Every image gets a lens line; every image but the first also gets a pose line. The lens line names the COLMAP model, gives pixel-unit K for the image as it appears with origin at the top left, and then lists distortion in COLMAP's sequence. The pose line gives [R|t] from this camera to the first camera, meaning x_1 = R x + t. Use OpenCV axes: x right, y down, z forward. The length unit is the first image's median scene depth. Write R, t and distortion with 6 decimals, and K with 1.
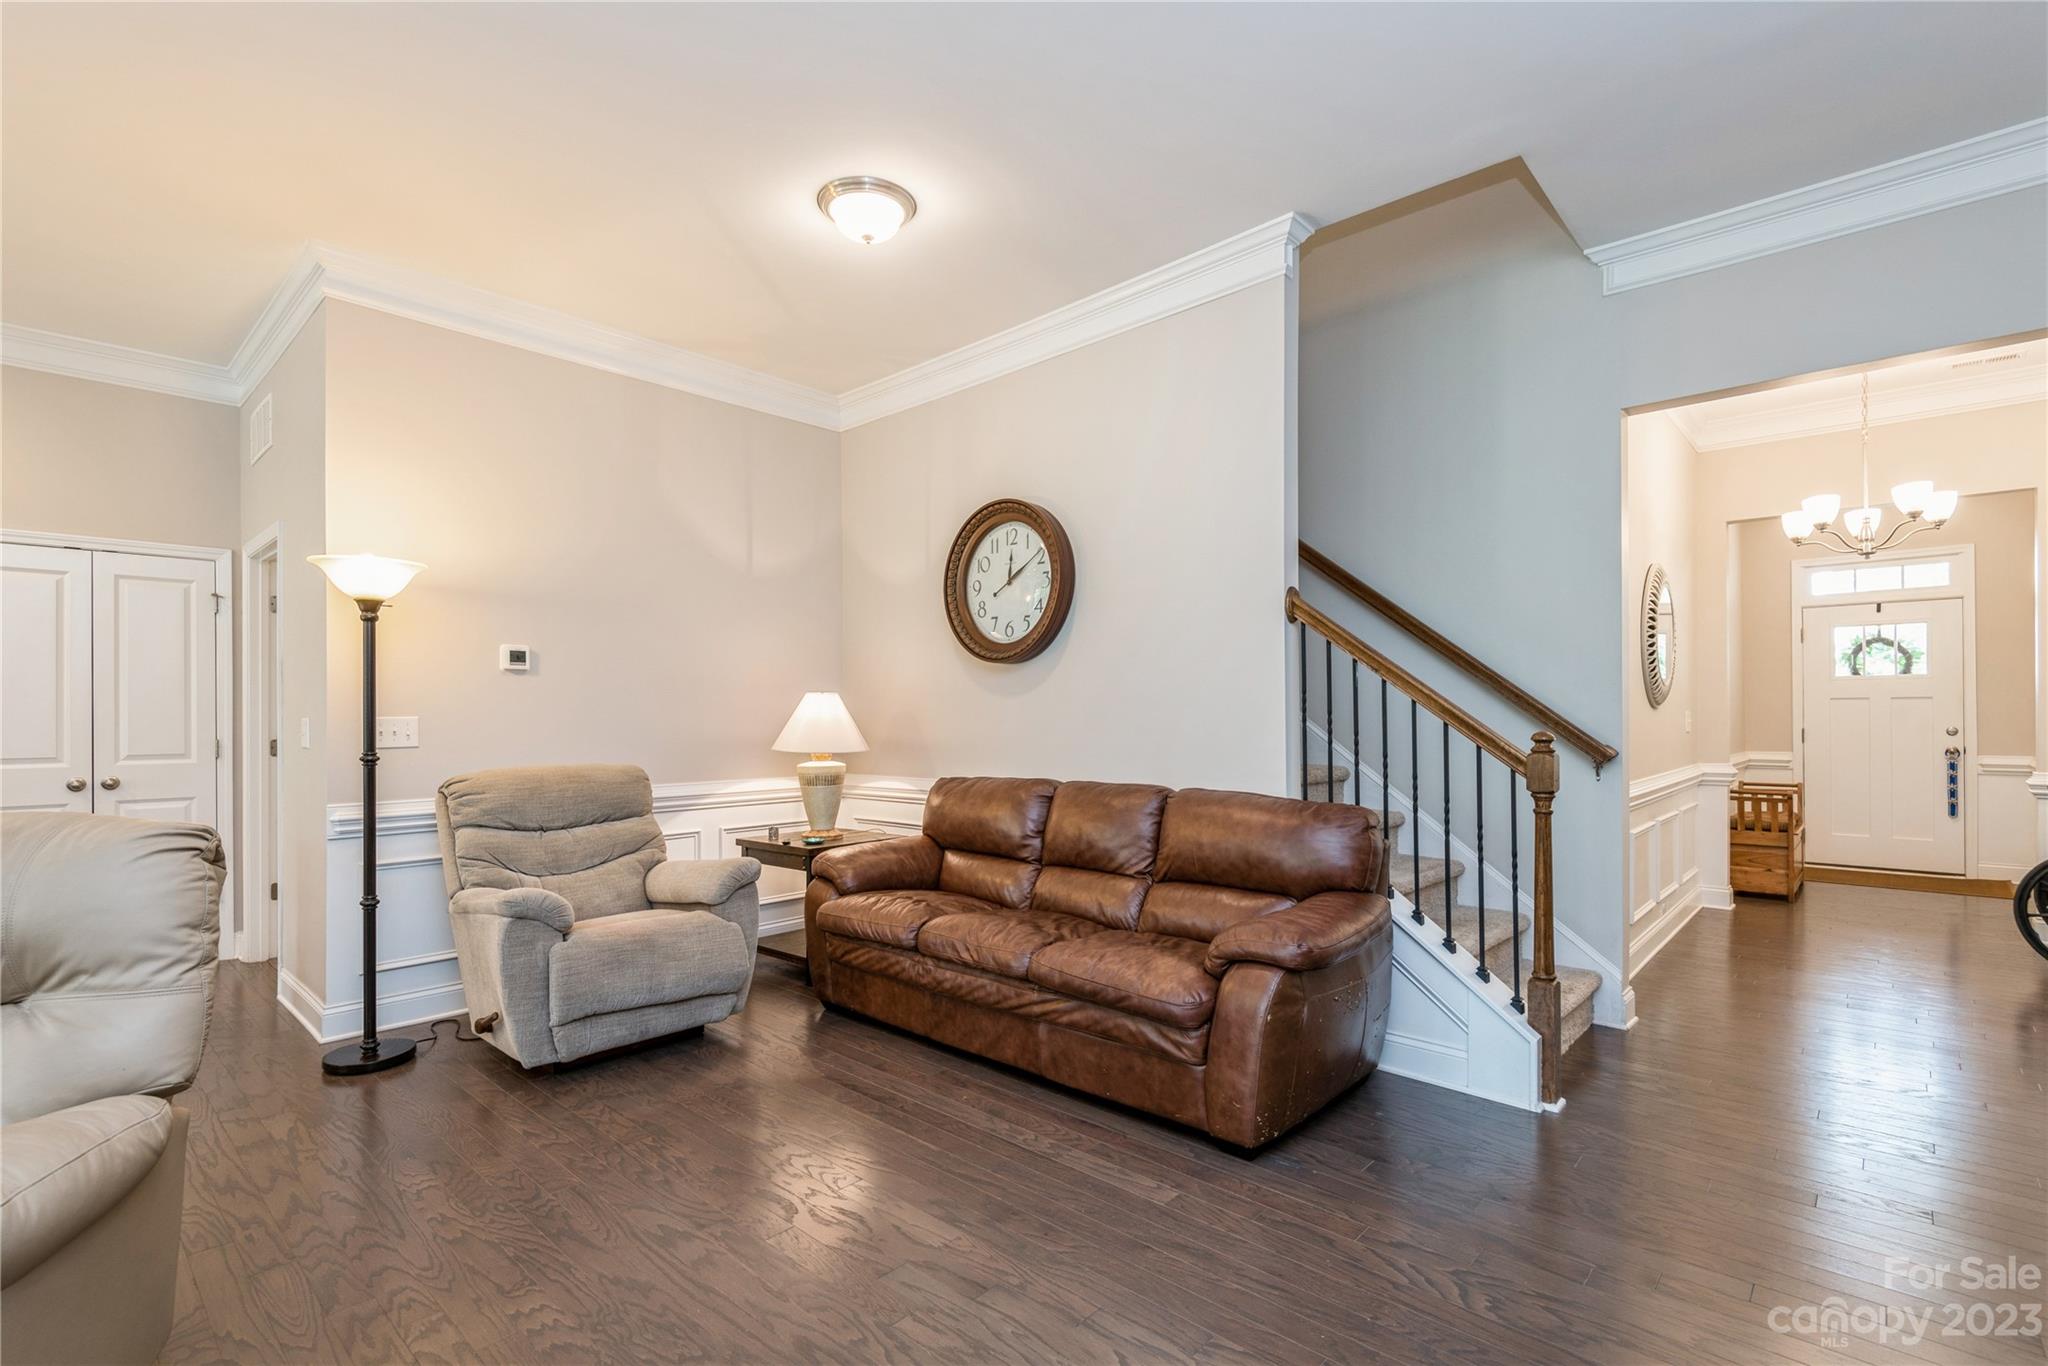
lens RADIAL K [[931.7, 0, 1044.2], [0, 931.7, 717.1], [0, 0, 1]] dist [0.024057, -0.012915]
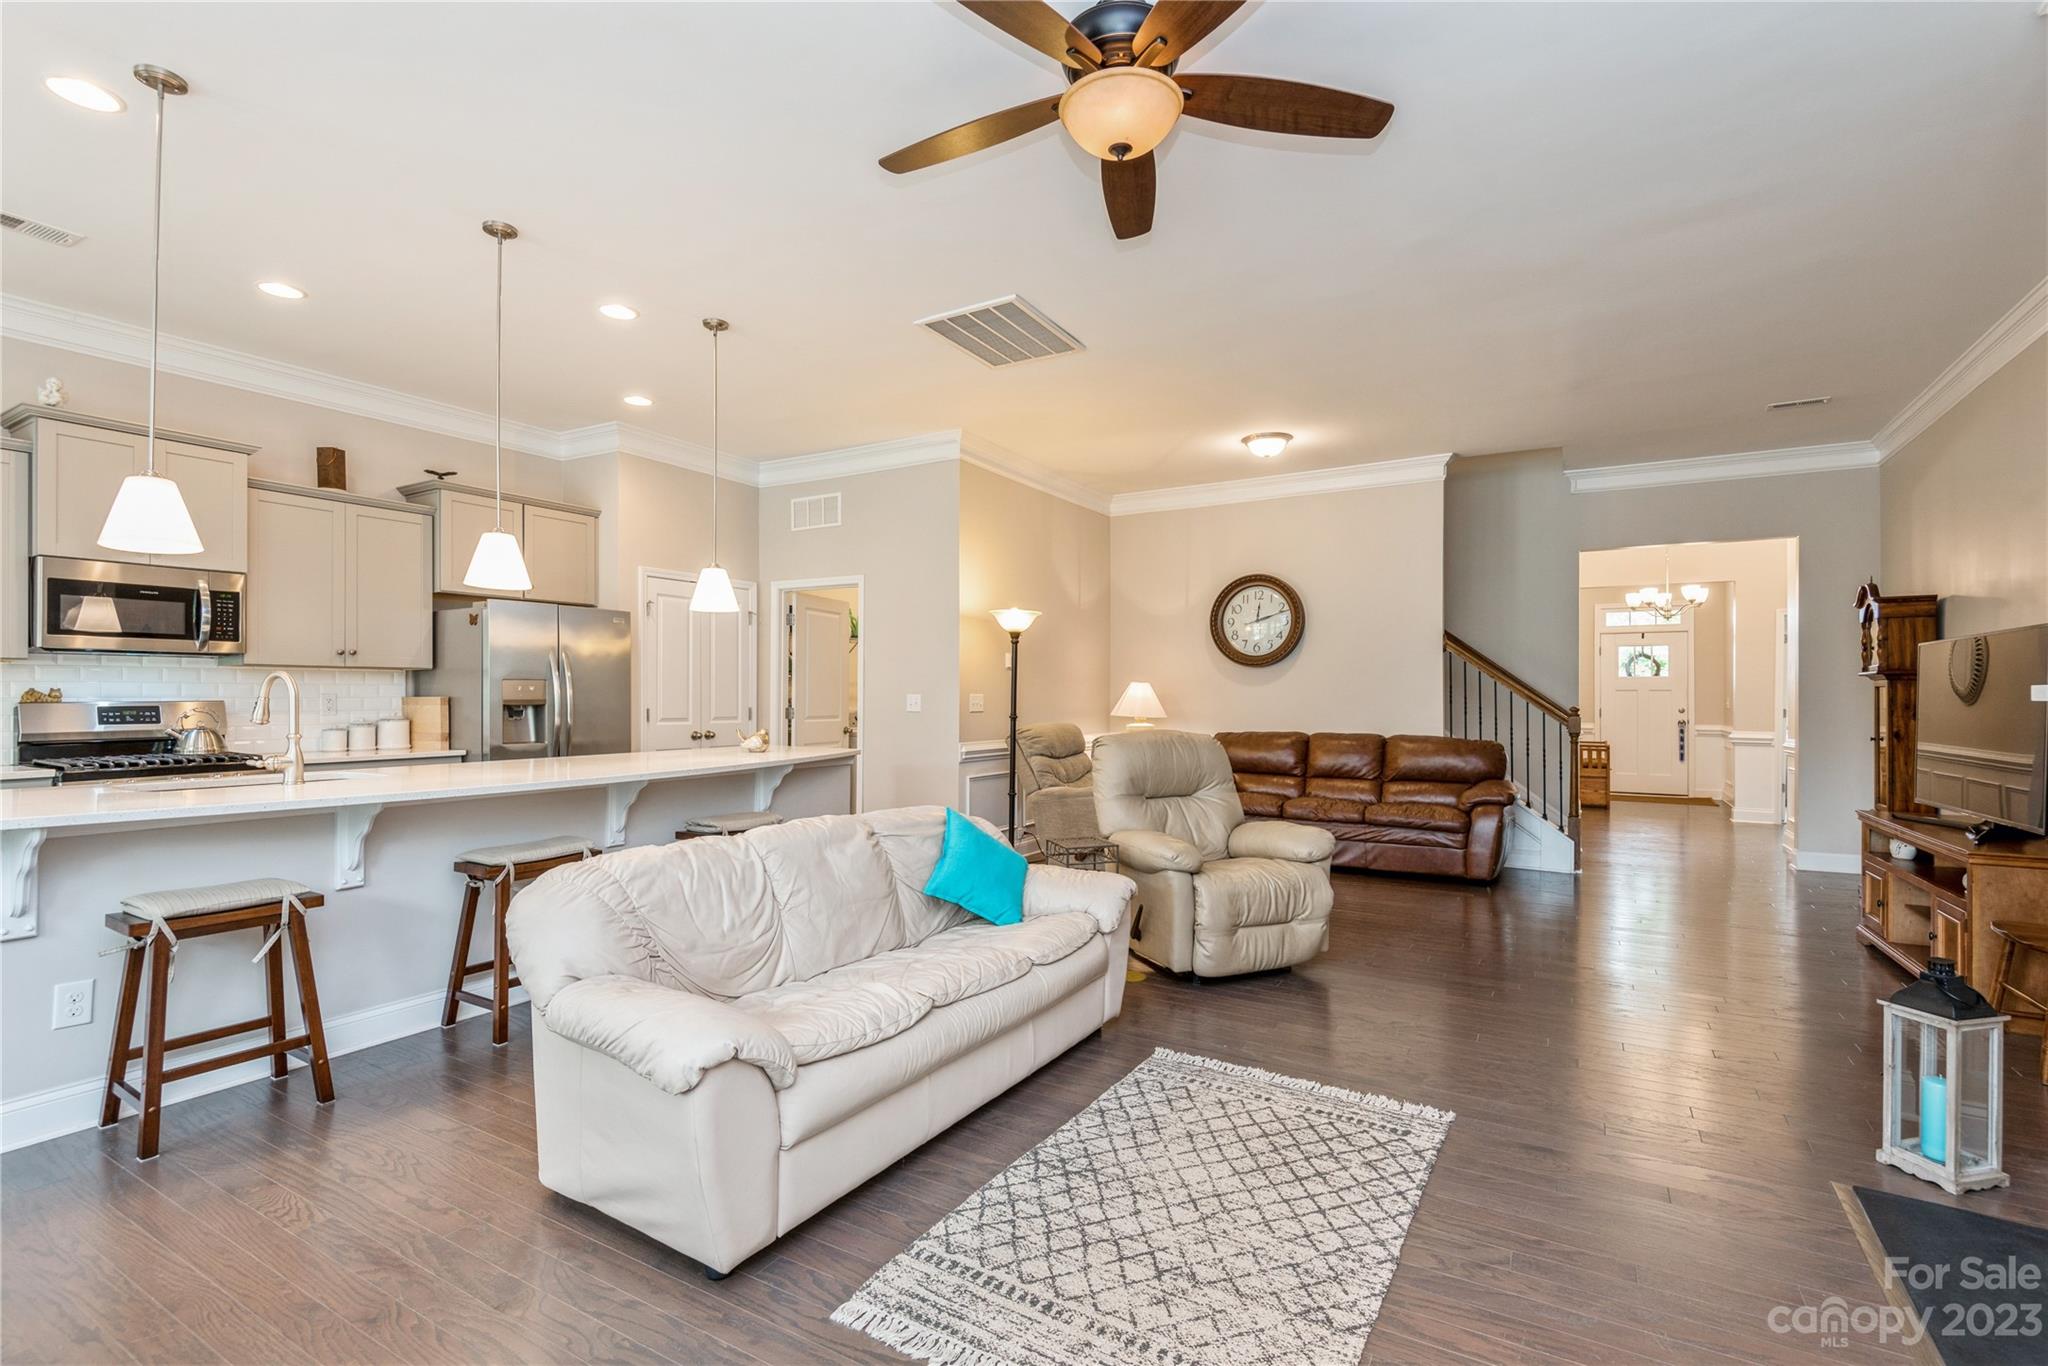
lens RADIAL K [[931.7, 0, 1025.8], [0, 931.7, 697.5], [0, 0, 1]] dist [0.024057, -0.012915]
pose [[0.978622, 0.008926, 0.205473, -0.798102], [-0.009011, 0.999959, -0.000522, 0.004376], [-0.205470, -0.001341, 0.978663, -0.609139]]
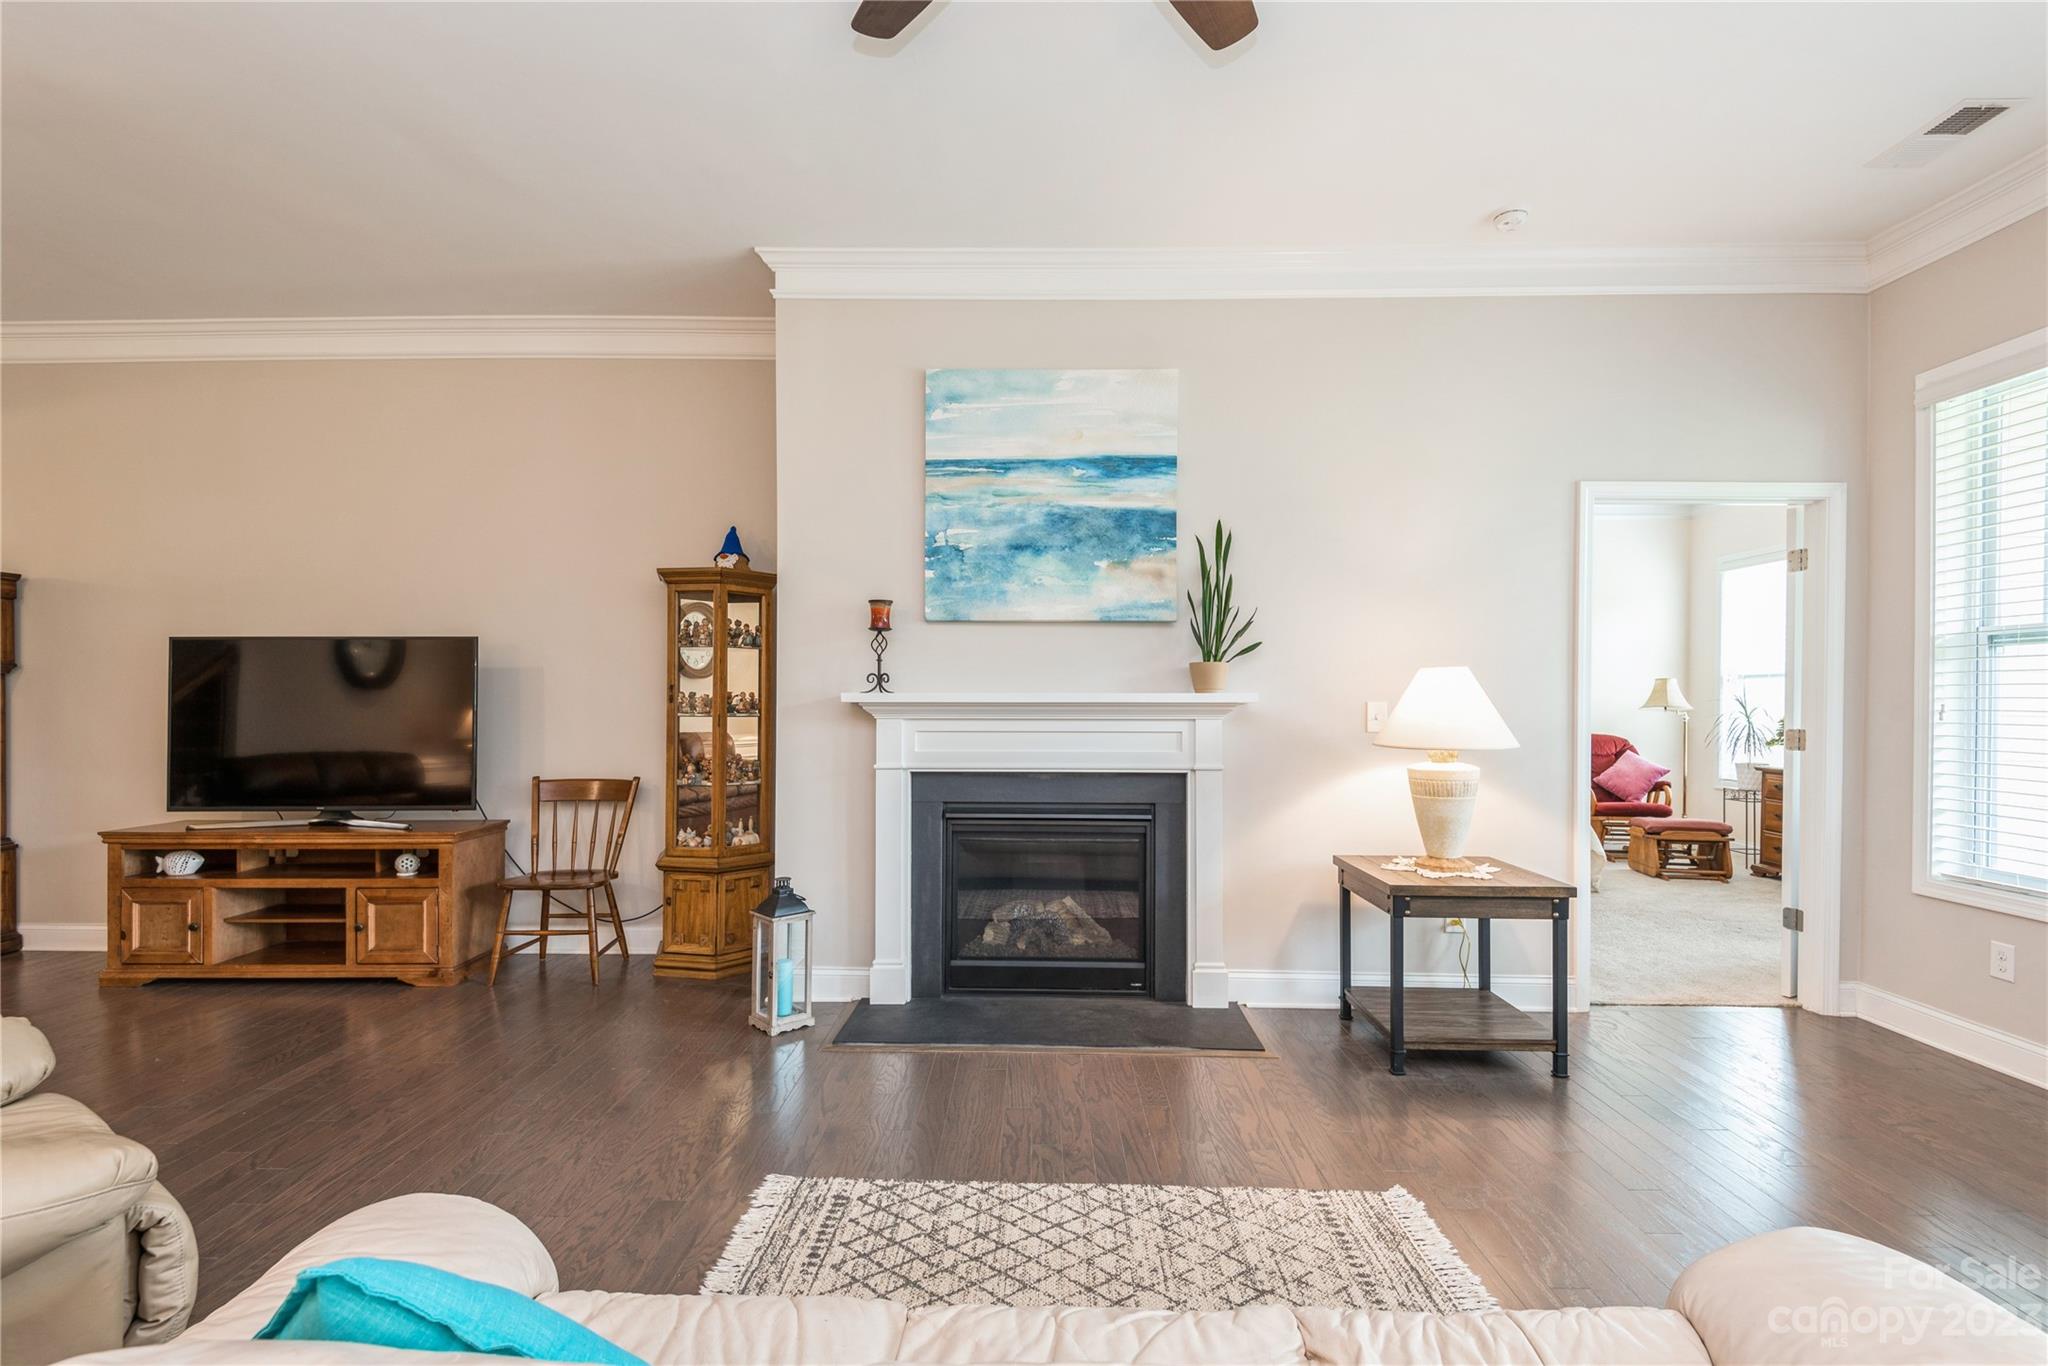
lens RADIAL K [[931.7, 0, 1025.6], [0, 931.7, 707.0], [0, 0, 1]] dist [0.024057, -0.012915]
pose [[-0.665340, -0.000501, 0.746540, -0.892928], [0.000545, 0.999999, 0.001156, 0.005118], [-0.746540, 0.001176, -0.665339, 0.183721]]
